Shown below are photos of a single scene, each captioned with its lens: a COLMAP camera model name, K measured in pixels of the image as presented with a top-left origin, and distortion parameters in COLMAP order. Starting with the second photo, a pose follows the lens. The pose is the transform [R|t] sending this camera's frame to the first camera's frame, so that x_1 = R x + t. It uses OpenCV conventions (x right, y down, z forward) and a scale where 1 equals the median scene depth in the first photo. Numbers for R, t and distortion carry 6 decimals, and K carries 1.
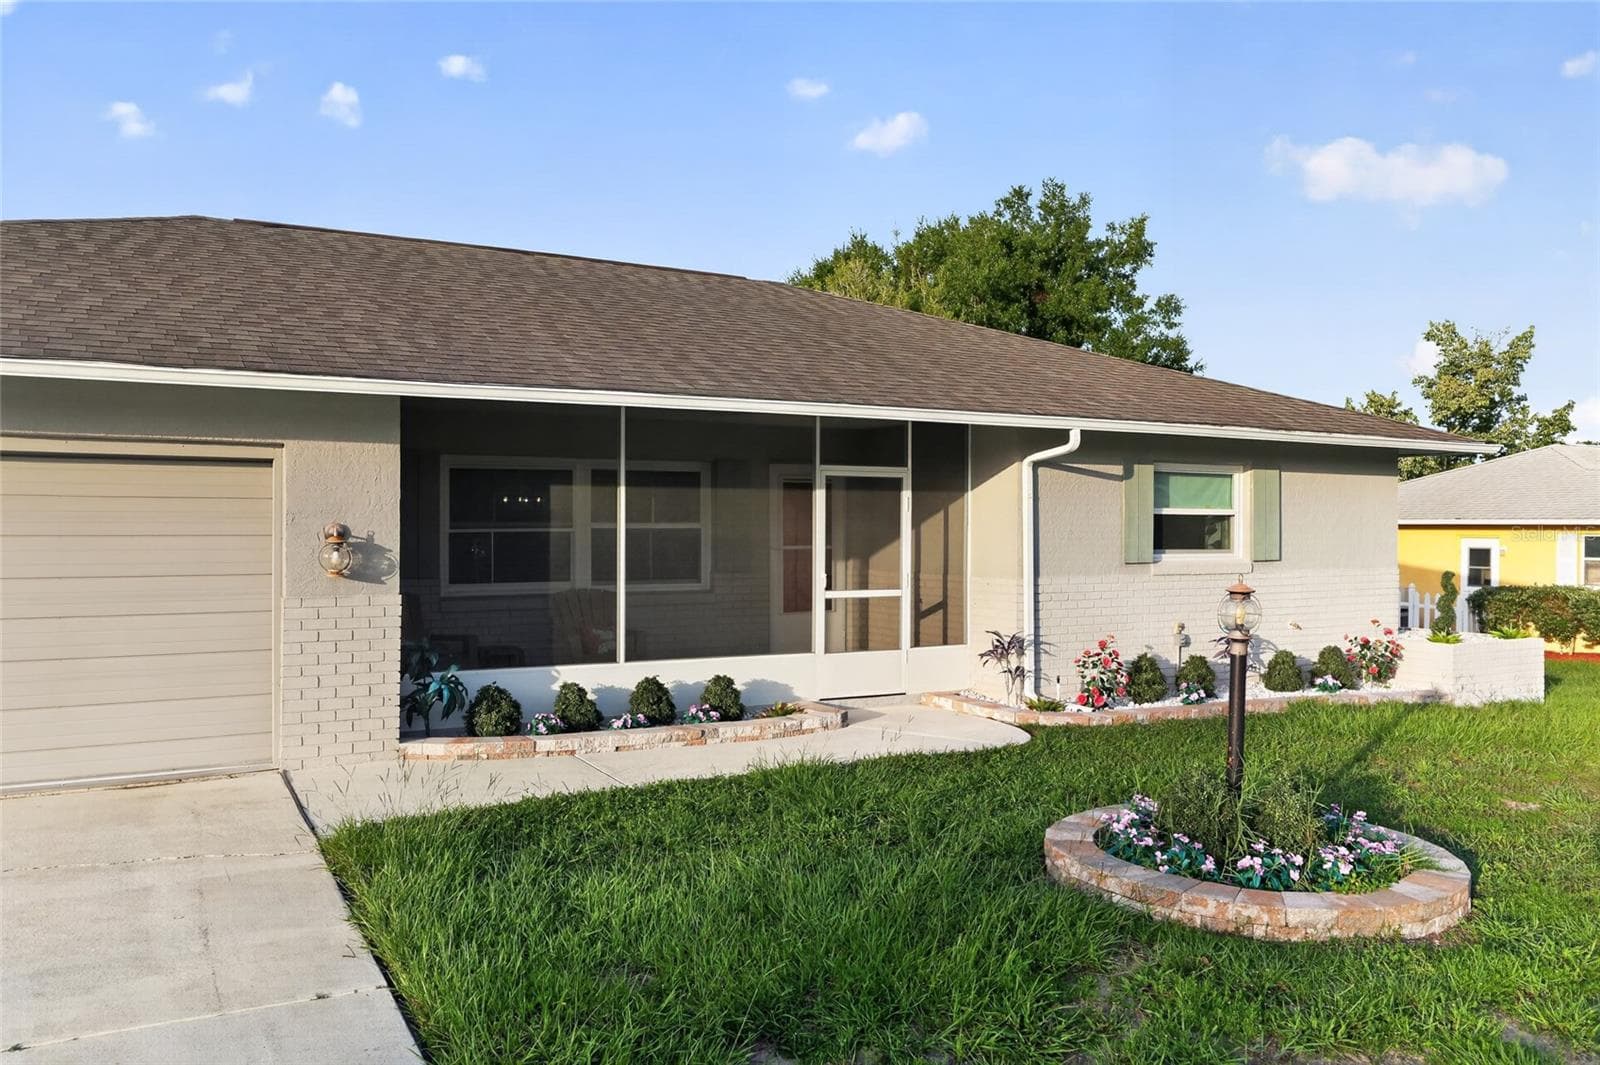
lens RADIAL K [[1196.7, 0, 800.0], [0, 1196.7, 532.5], [0, 0, 1]] dist [0.001285, 0.001344]
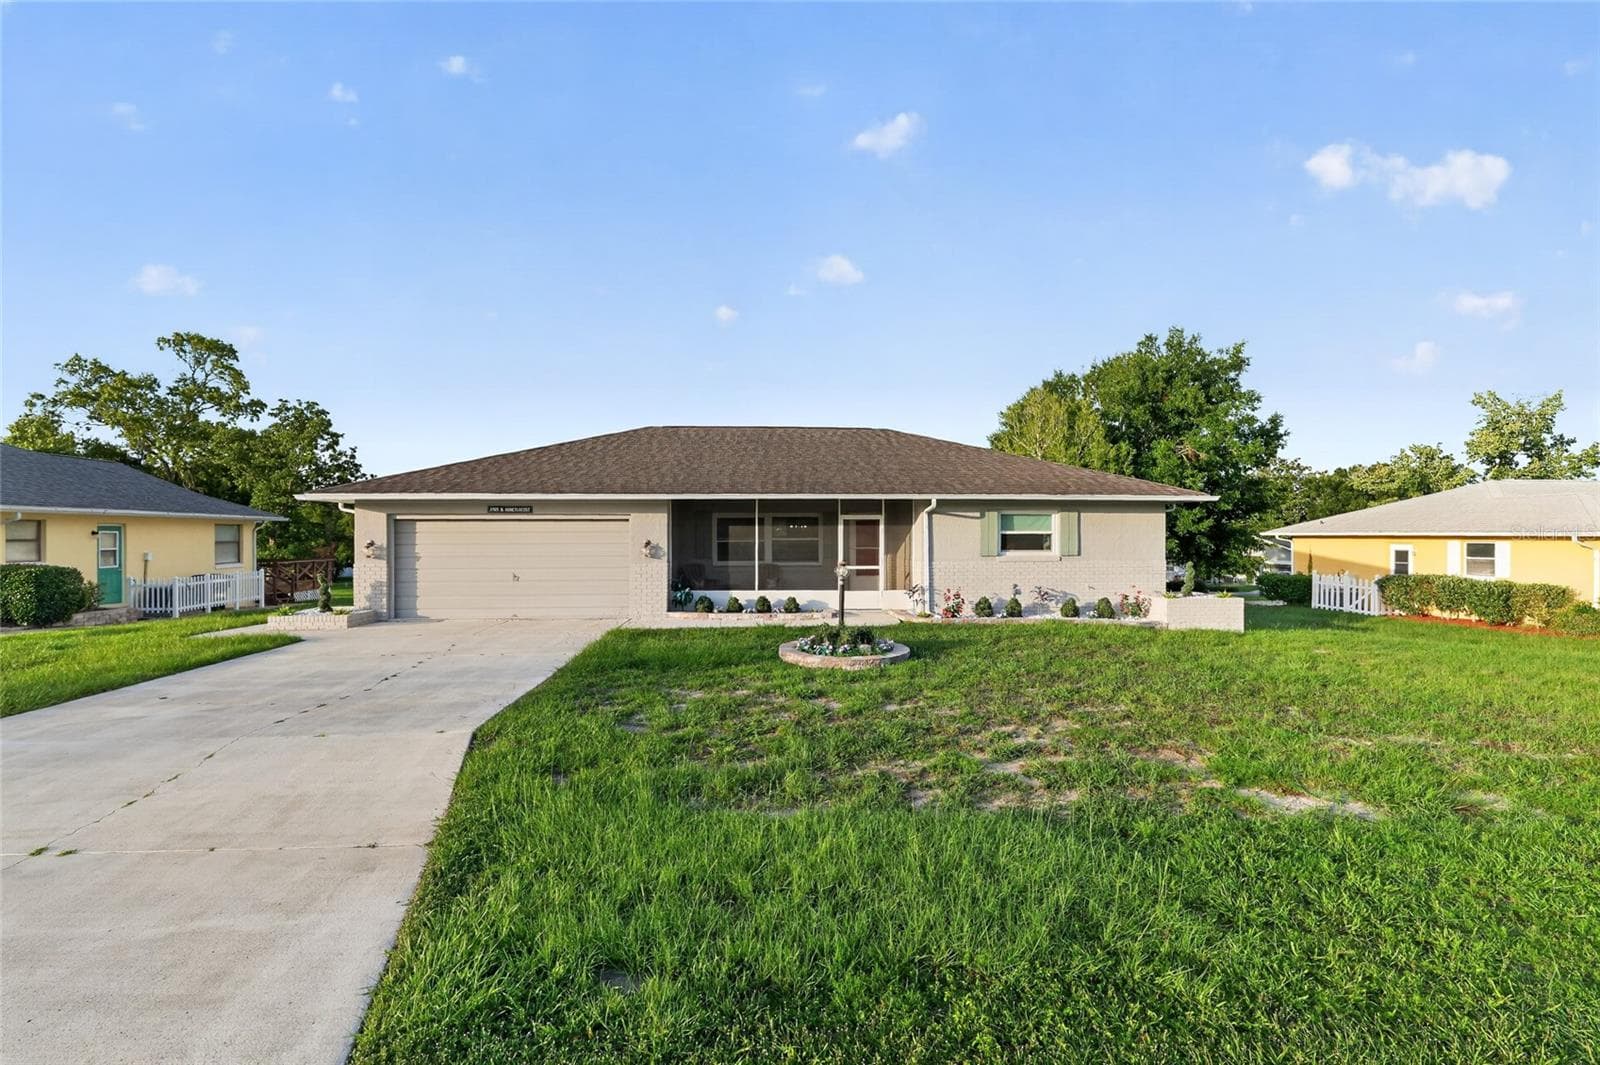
lens RADIAL K [[692.2, 0, 800.0], [0, 692.2, 532.5], [0, 0, 1]] dist [0.000369, 0.000244]
pose [[0.908115, -0.004652, -0.418695, 0.521675], [0.001132, 0.999962, -0.008654, -0.007638], [0.418720, 0.007385, 0.908085, -0.332441]]
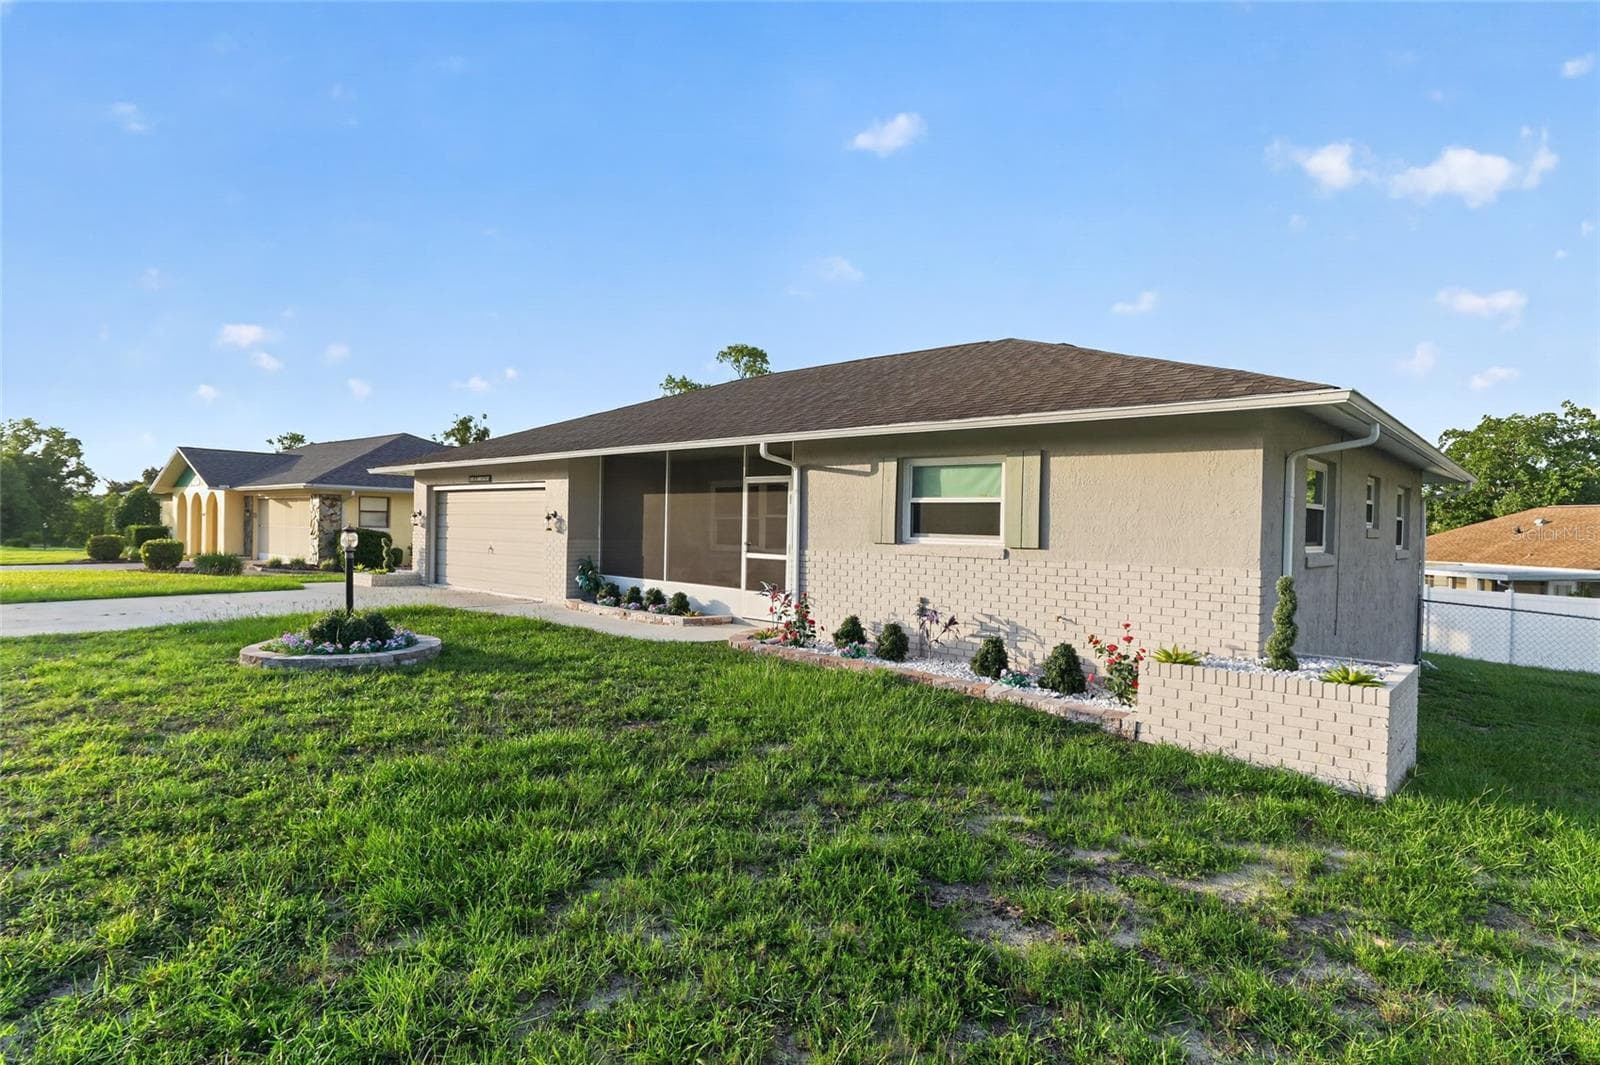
lens RADIAL K [[814.6, 0, 800.0], [0, 814.6, 532.5], [0, 0, 1]] dist [0.002027, 0.000283]
pose [[0.324716, 0.013948, -0.945709, 1.074082], [-0.023219, 0.999707, 0.006772, 0.011266], [0.945527, 0.019760, 0.324945, 0.674468]]
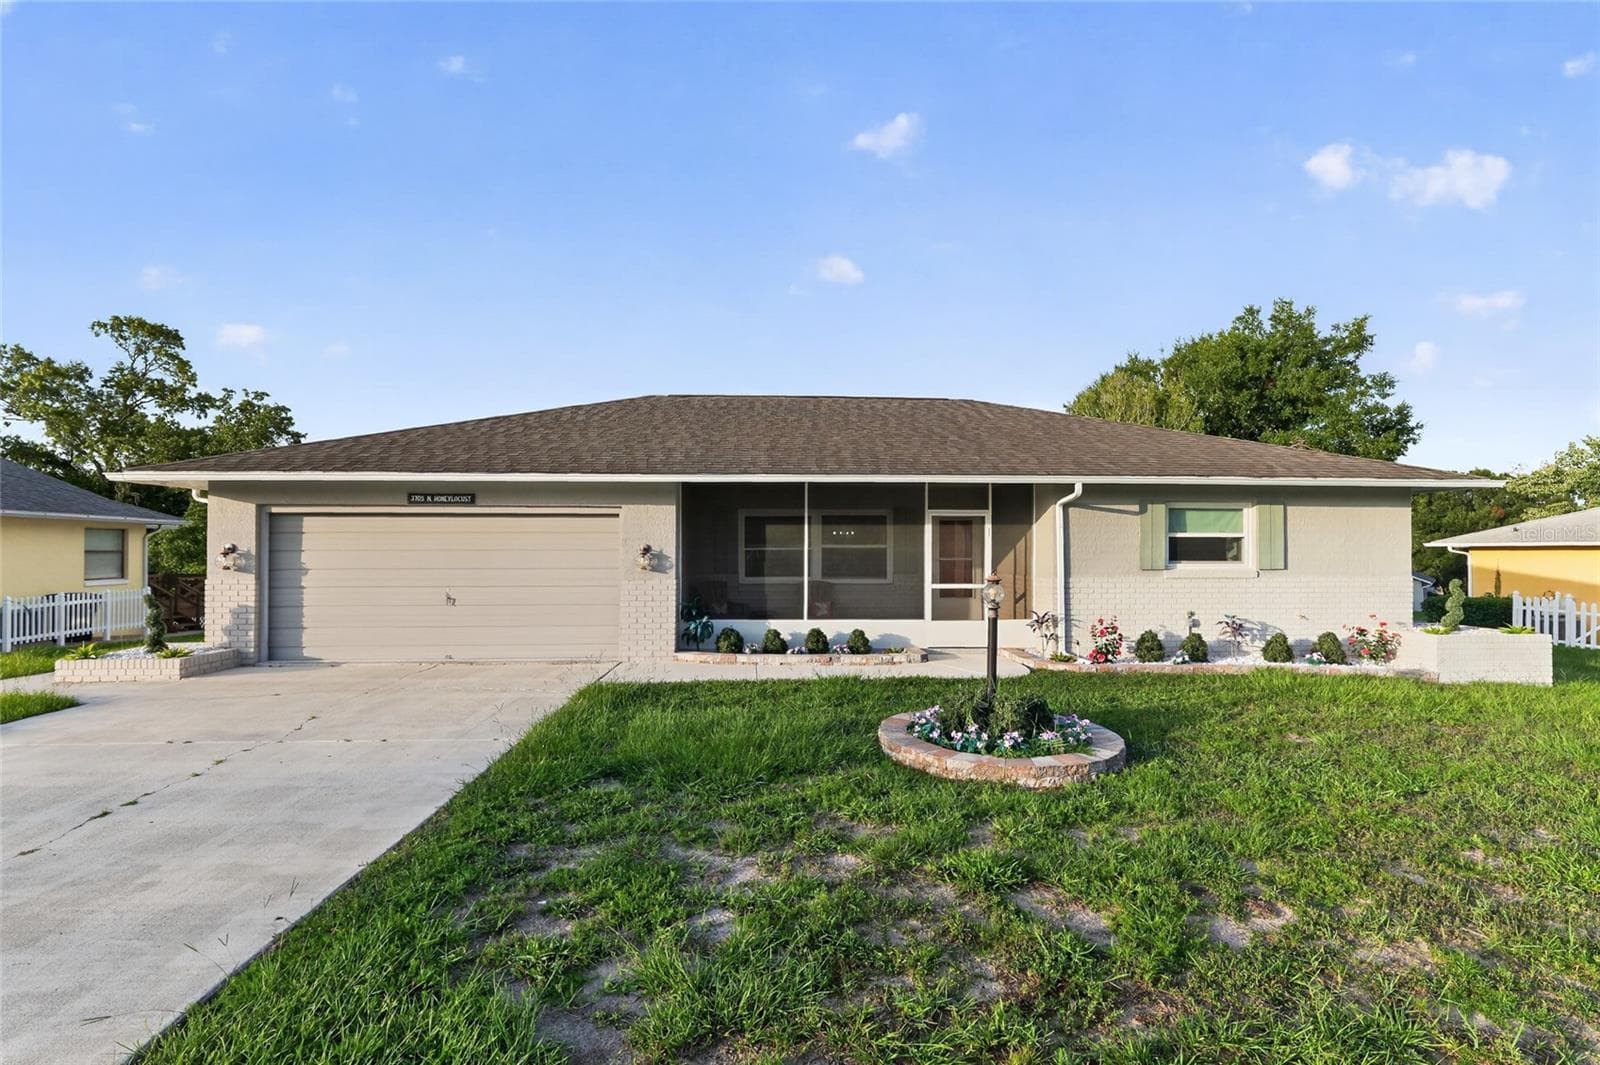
lens RADIAL K [[738.7, 0, 804.1], [0, 738.7, 546.1], [0, 0, 1]] dist [0.003751, -0.000102]
pose [[0.902771, -0.004589, -0.430096, 0.297504], [-0.000673, 0.999927, -0.012083, 0.007736], [0.430120, 0.011197, 0.902702, -0.027191]]
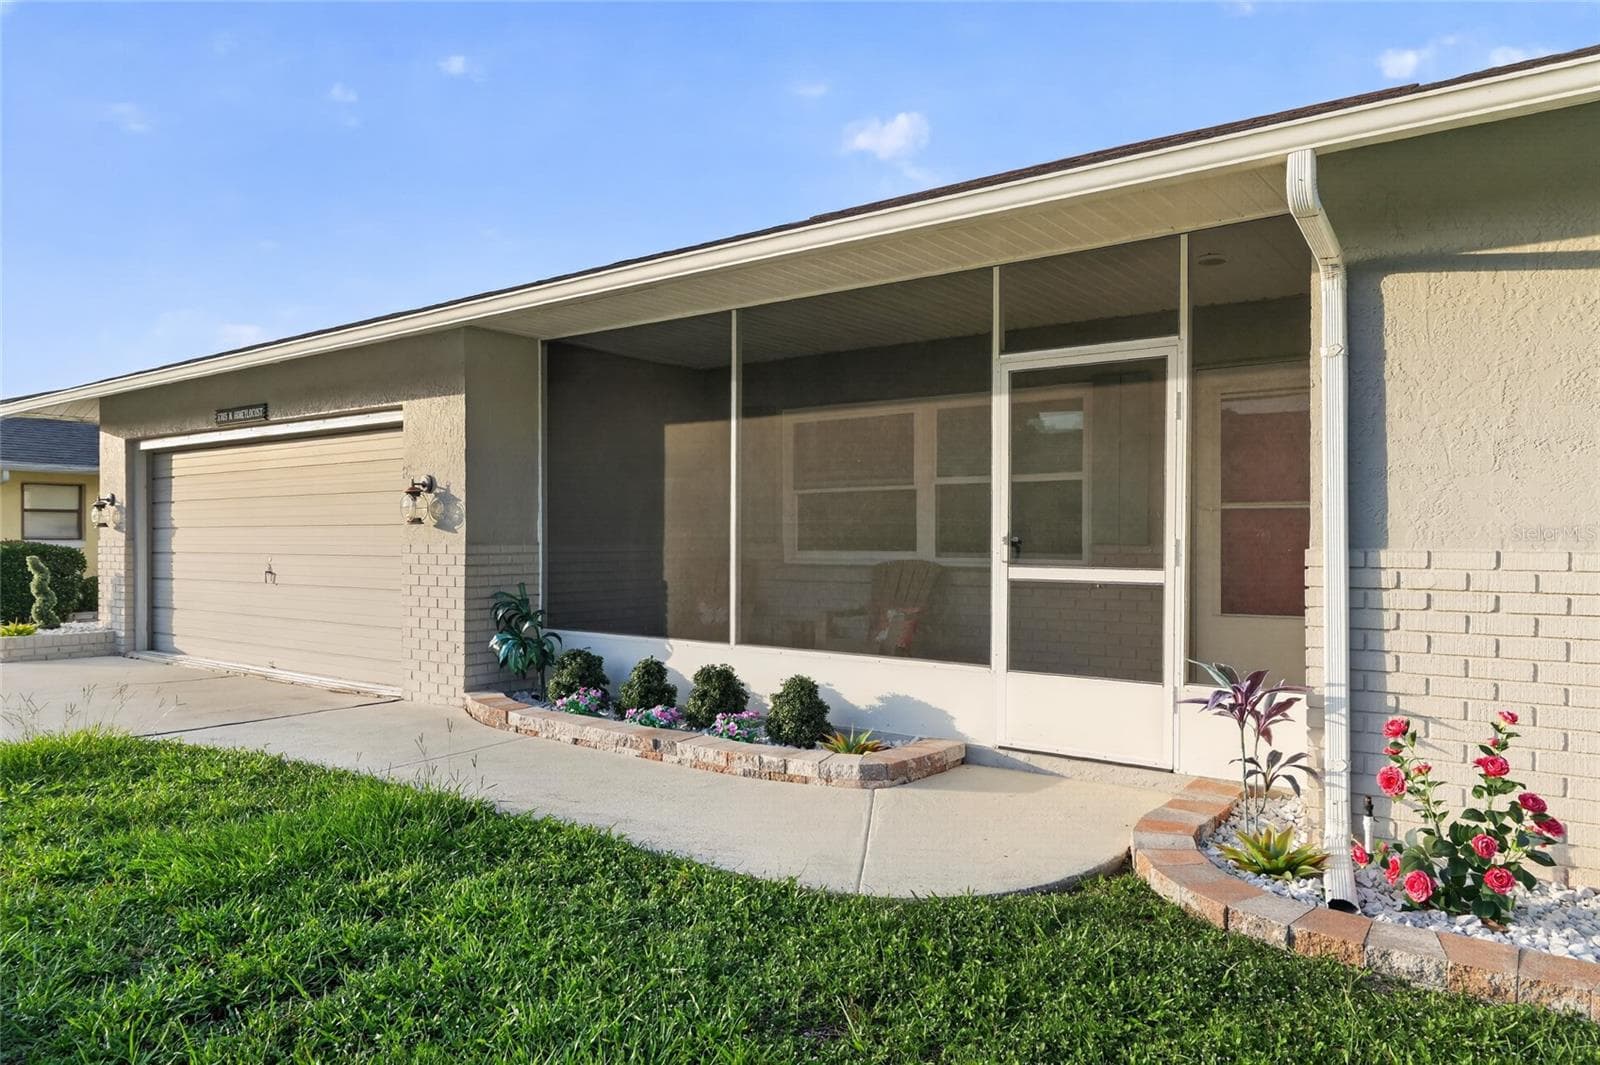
lens RADIAL K [[1065.3, 0, 800.0], [0, 1065.3, 532.5], [0, 0, 1]] dist [-0.026077, 0.001122]
pose [[0.415659, -0.002022, -0.909518, 0.440495], [-0.001807, 0.999994, -0.003049, 0.033127], [0.909519, 0.002911, 0.415653, 0.658934]]
